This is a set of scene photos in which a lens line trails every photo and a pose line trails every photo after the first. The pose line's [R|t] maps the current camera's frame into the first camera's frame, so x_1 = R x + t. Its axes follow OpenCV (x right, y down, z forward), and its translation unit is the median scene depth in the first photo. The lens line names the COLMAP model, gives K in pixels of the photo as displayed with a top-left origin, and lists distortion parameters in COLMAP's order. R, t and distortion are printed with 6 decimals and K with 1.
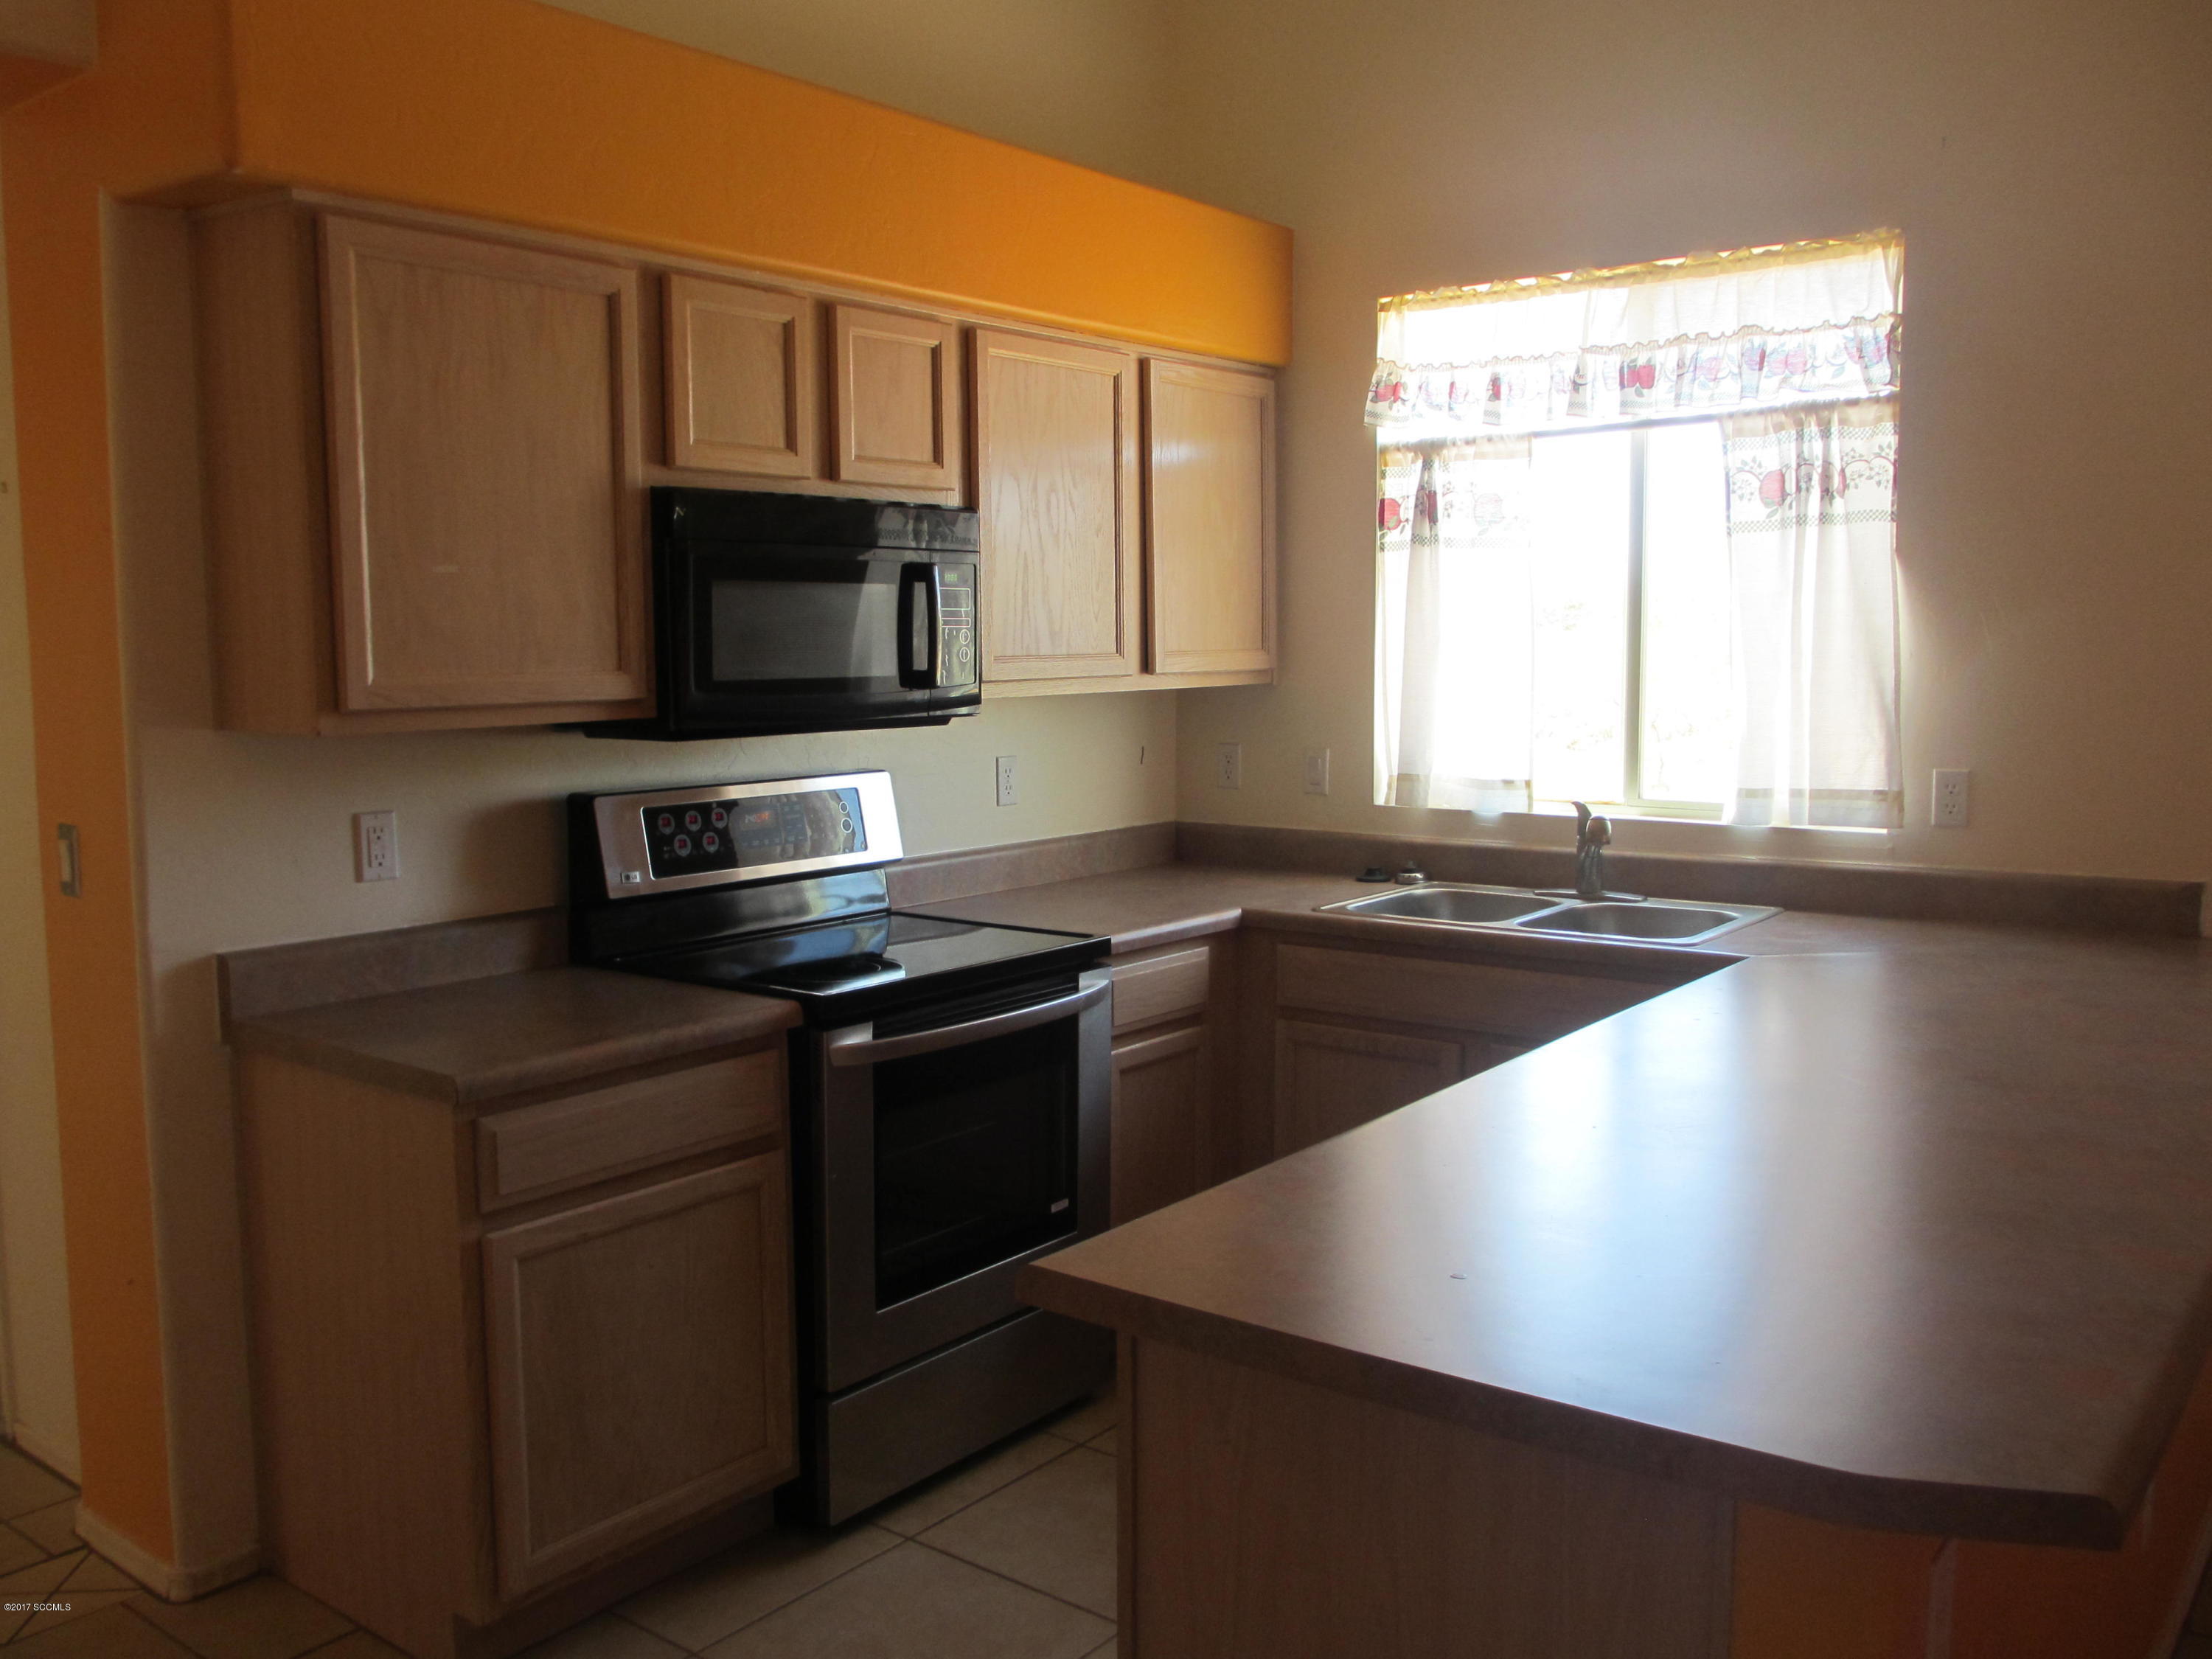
lens RADIAL K [[1854.5, 0, 1104.2], [0, 1854.5, 833.1], [0, 0, 1]] dist [-0.055112, 0.016443]
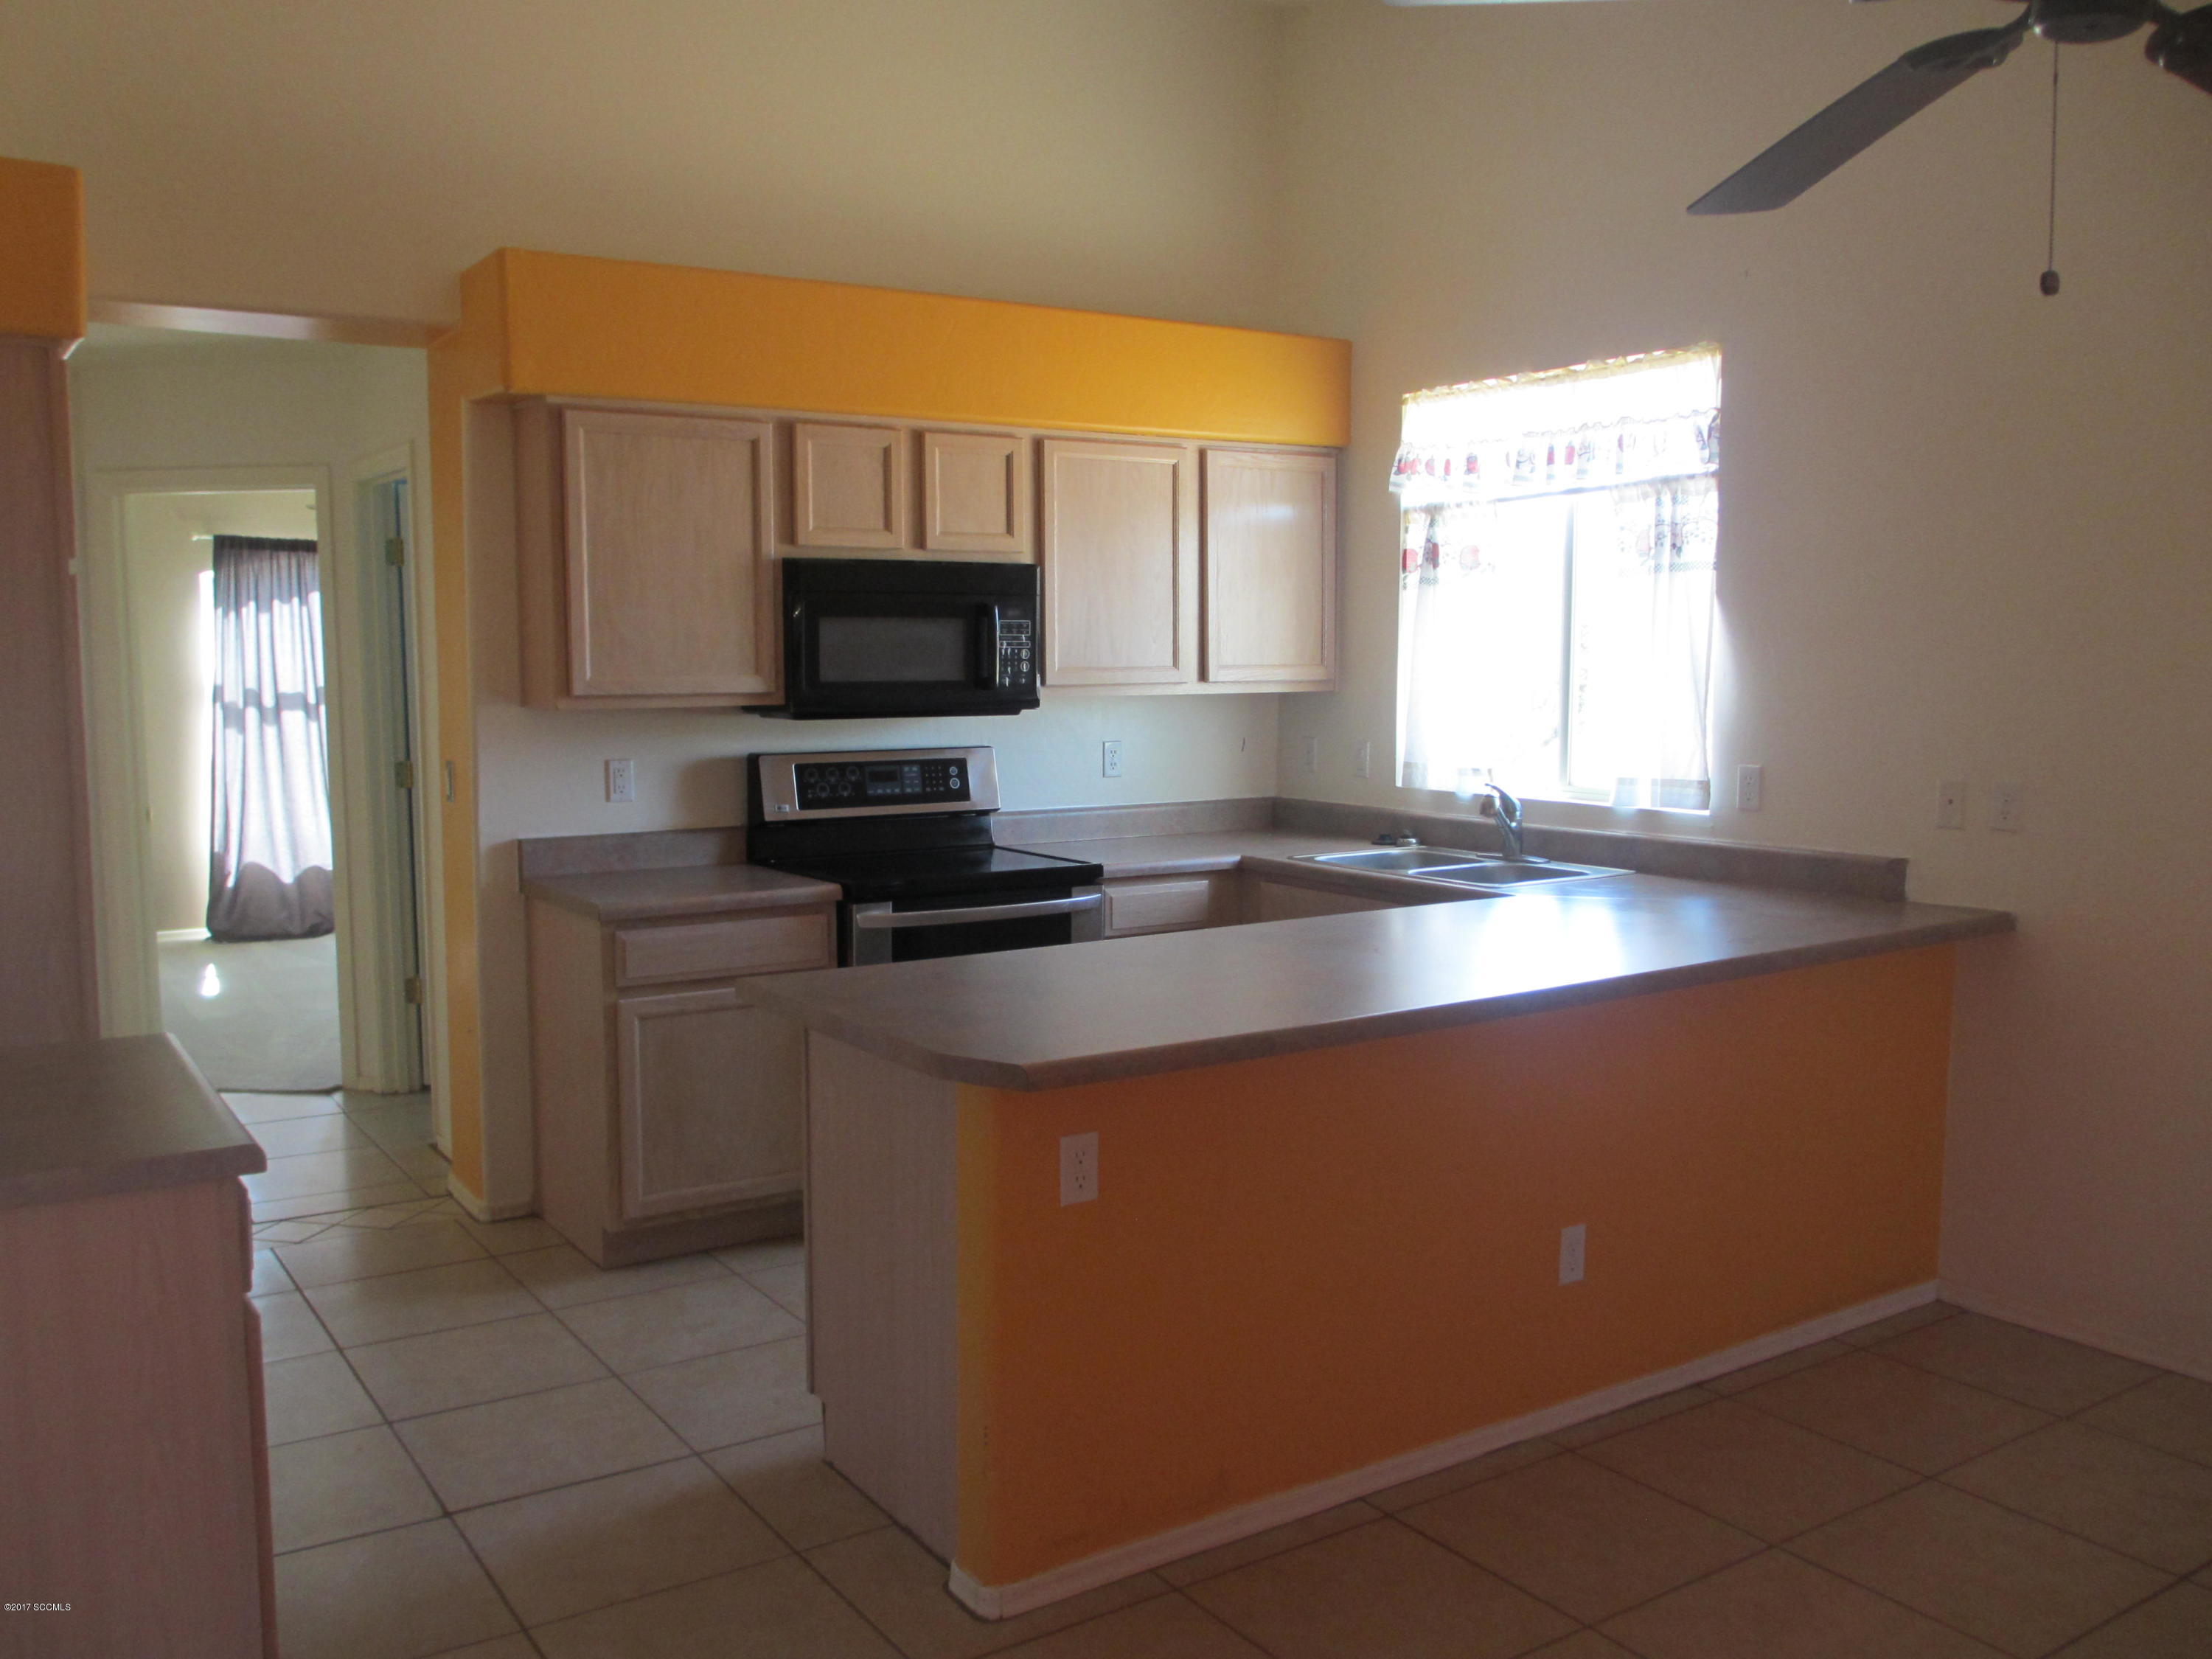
lens RADIAL K [[1854.5, 0, 1105.6], [0, 1854.5, 833.6], [0, 0, 1]] dist [-0.055112, 0.016443]
pose [[0.947540, 0.039626, -0.317171, 0.472033], [-0.040685, 0.999167, 0.003287, 0.027897], [0.317037, 0.009789, 0.948363, -0.367726]]
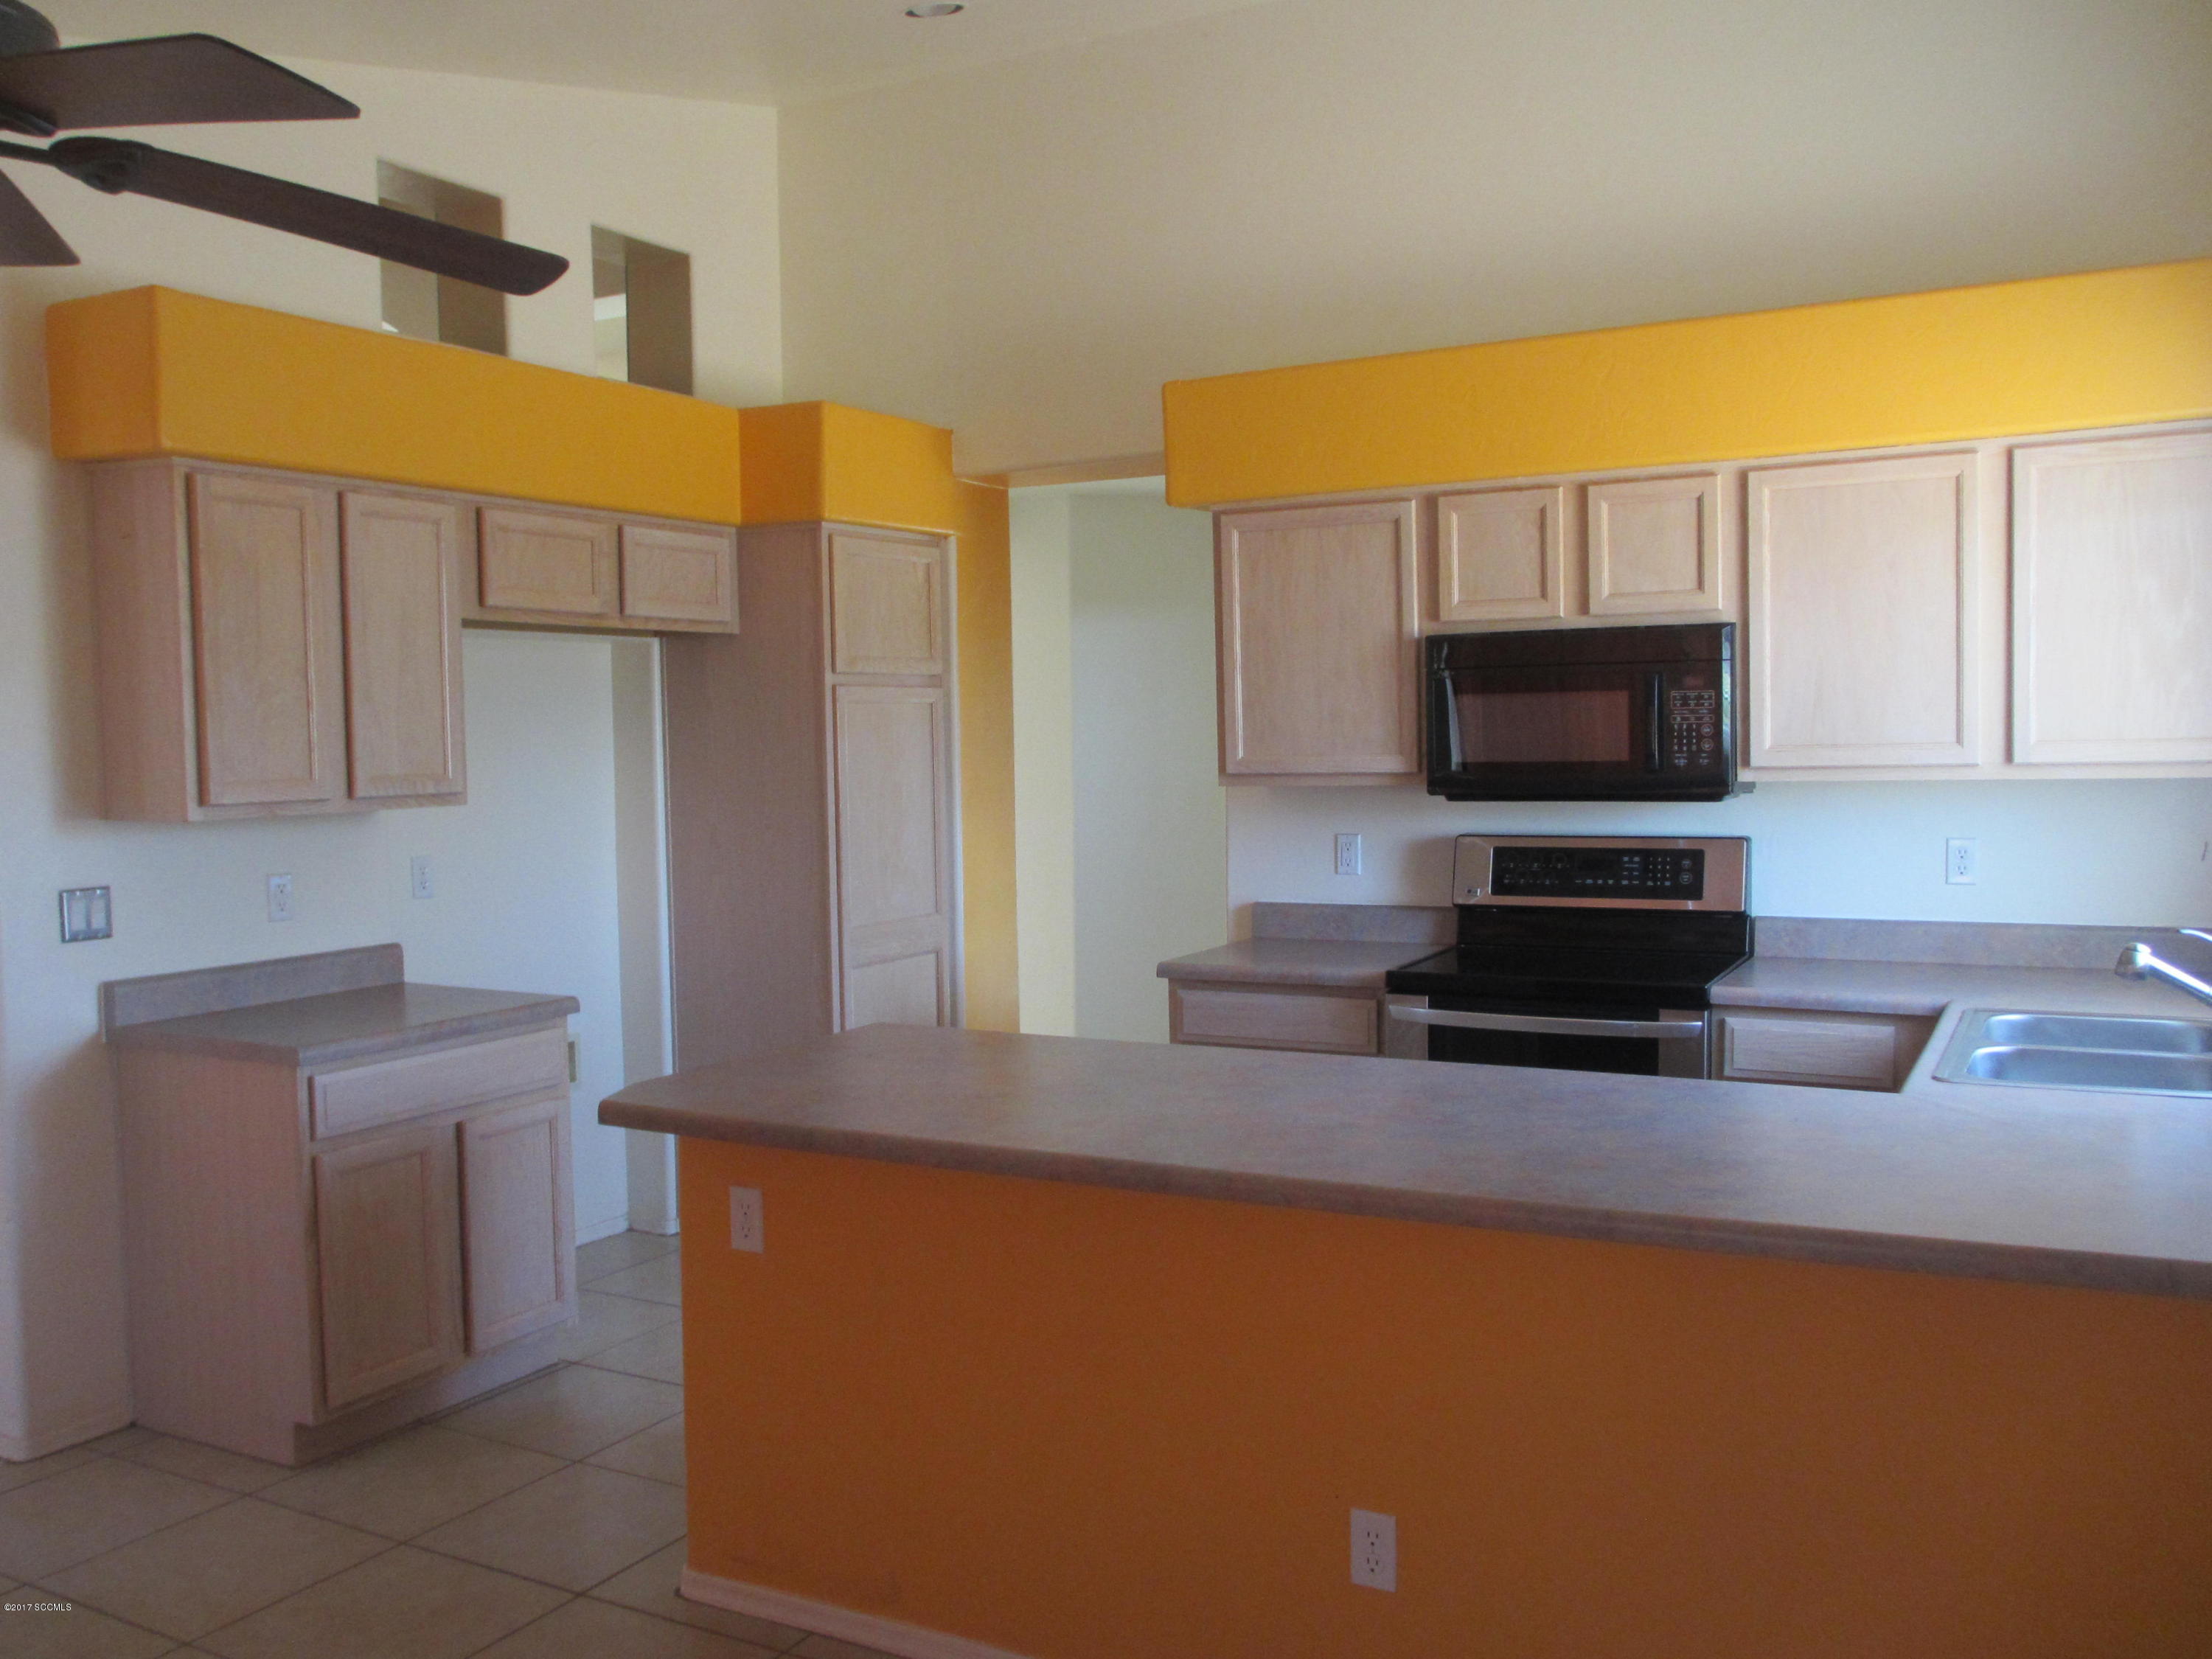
lens RADIAL K [[1854.5, 0, 1106.7], [0, 1854.5, 837.0], [0, 0, 1]] dist [-0.055112, 0.016443]
pose [[0.158419, 0.061836, -0.985434, 1.117333], [-0.084156, 0.995251, 0.048923, -0.065331], [0.983779, 0.075180, 0.162871, 0.442274]]
